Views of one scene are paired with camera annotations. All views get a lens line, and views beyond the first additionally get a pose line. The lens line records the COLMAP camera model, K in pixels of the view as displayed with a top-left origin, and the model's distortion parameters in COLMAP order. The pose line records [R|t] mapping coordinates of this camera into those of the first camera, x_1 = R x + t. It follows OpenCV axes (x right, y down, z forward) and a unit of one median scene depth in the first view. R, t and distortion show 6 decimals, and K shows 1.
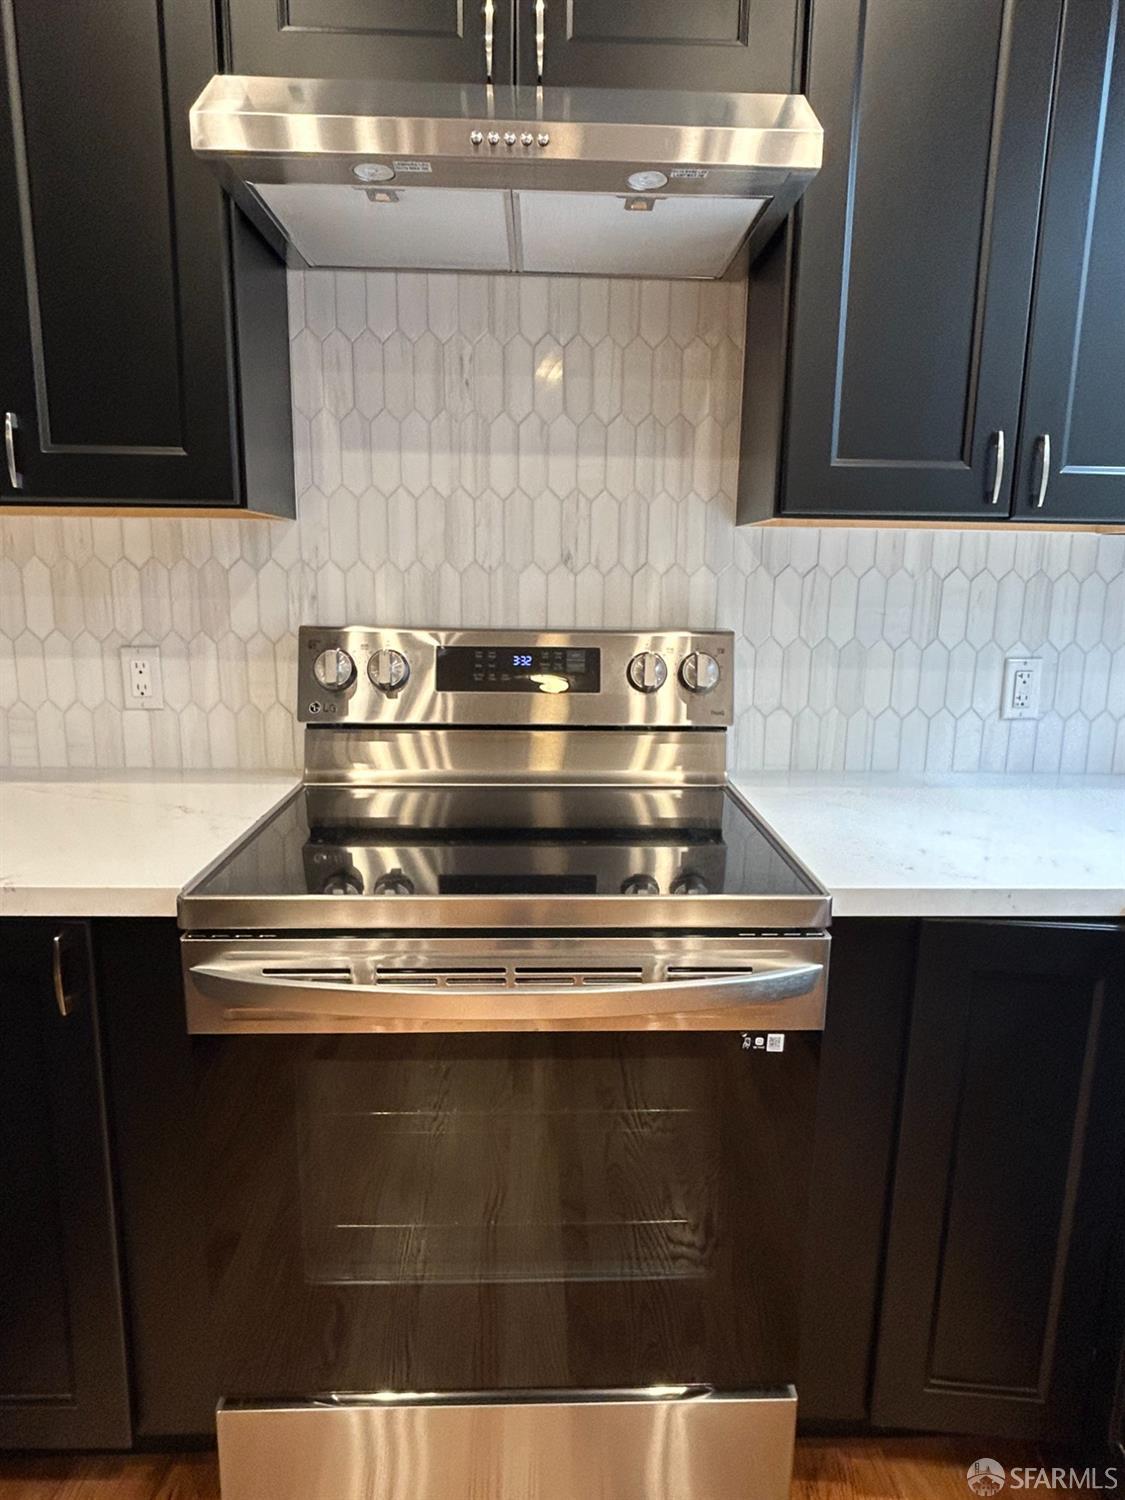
lens RADIAL K [[902.6, 0, 565.9], [0, 902.6, 741.6], [0, 0, 1]] dist [0.003913, -0.000734]
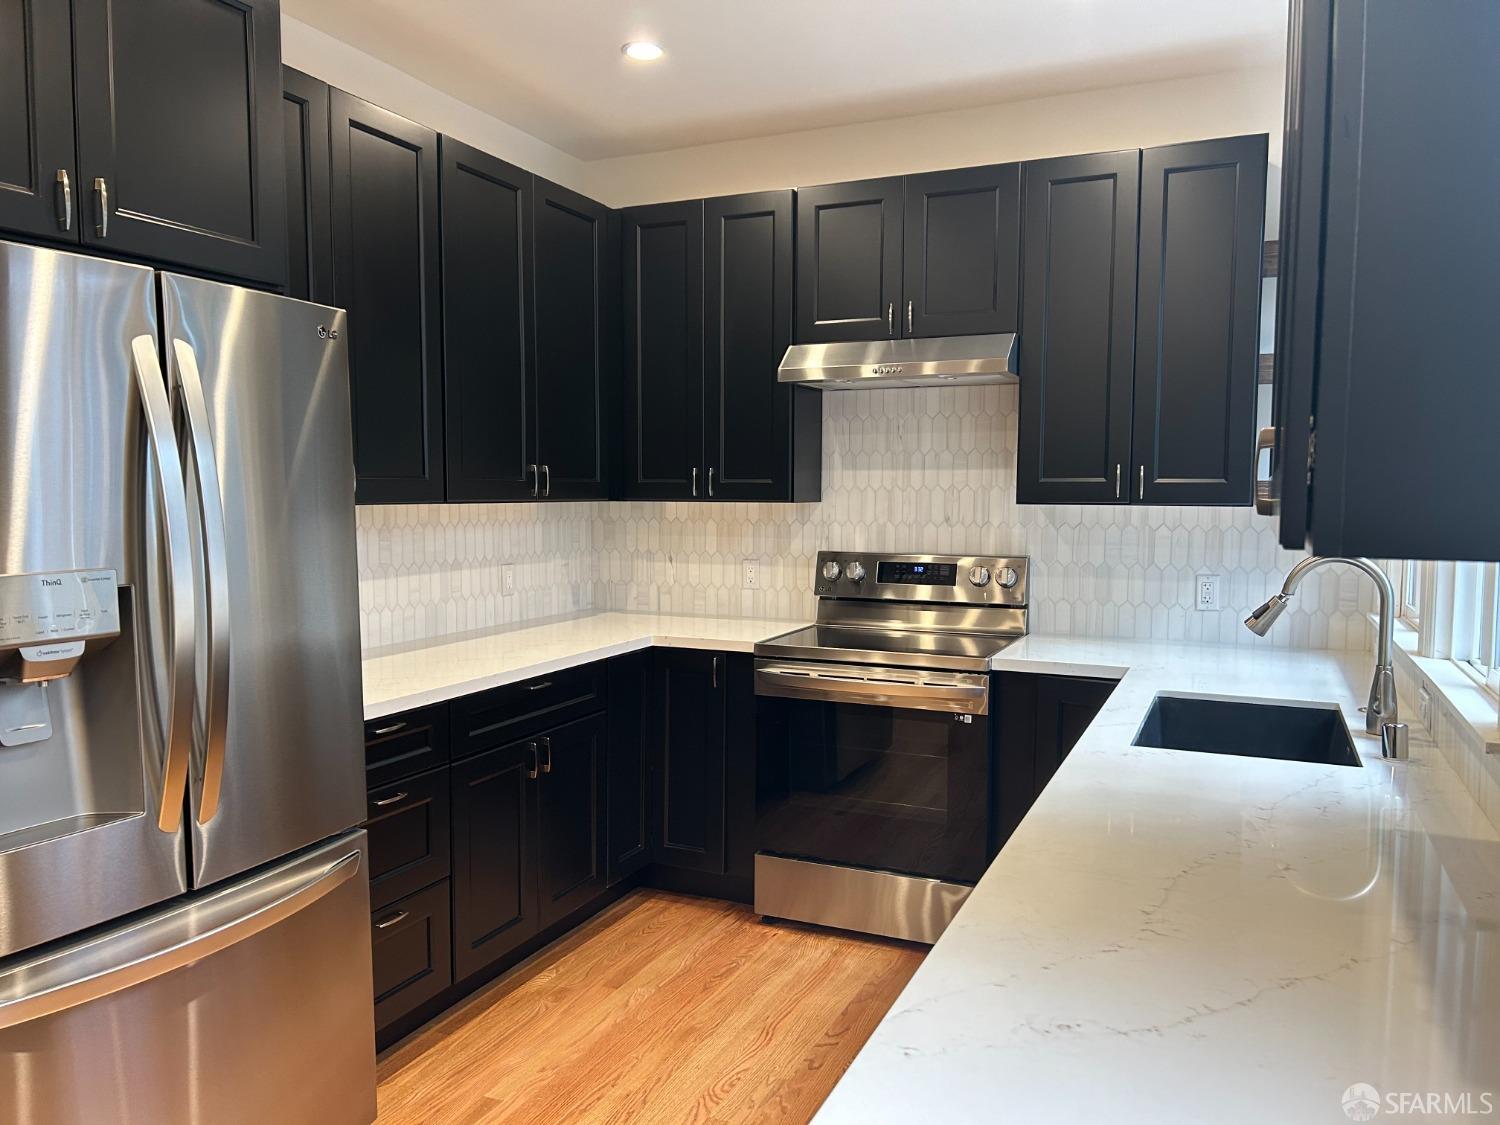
lens RADIAL K [[1118.7, 0, 750.0], [0, 1118.7, 562.5], [0, 0, 1]] dist [0.039795, -0.006340]
pose [[0.899172, 0.017687, -0.437237, 0.703502], [-0.073410, 0.991119, -0.110876, 0.200352], [0.431393, 0.131794, 0.892486, -1.404130]]
